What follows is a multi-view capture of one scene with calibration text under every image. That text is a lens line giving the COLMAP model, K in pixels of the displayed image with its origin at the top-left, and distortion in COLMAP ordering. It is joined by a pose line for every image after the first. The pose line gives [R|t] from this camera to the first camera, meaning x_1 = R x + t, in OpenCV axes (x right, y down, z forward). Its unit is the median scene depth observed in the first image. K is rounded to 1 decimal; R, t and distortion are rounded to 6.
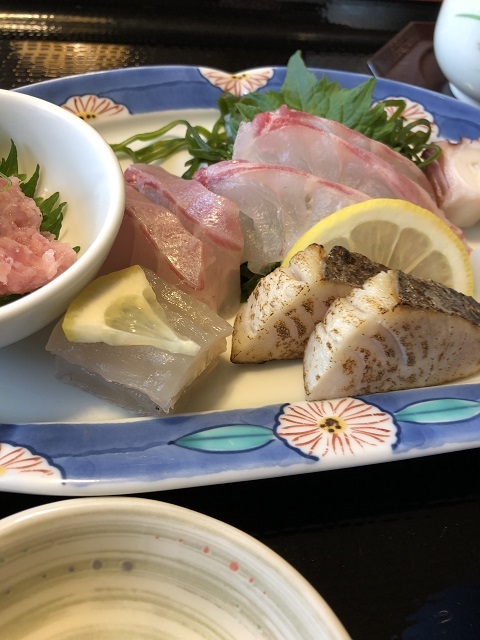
lens RADIAL K [[521.6, 0, 239.8], [0, 521.6, 318.7], [0, 0, 1]] dist [0.071784, -0.003749]
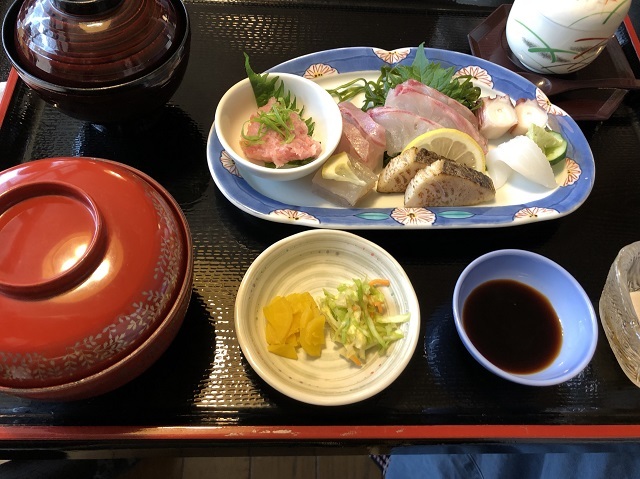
lens RADIAL K [[521.6, 0, 317.0], [0, 521.6, 237.8], [0, 0, 1]] dist [0.071784, -0.003749]
pose [[0.989323, 0.084041, -0.119066, 0.017663], [-0.070153, 0.990724, 0.116382, 0.030465], [0.127743, -0.106787, 0.986042, -1.590412]]
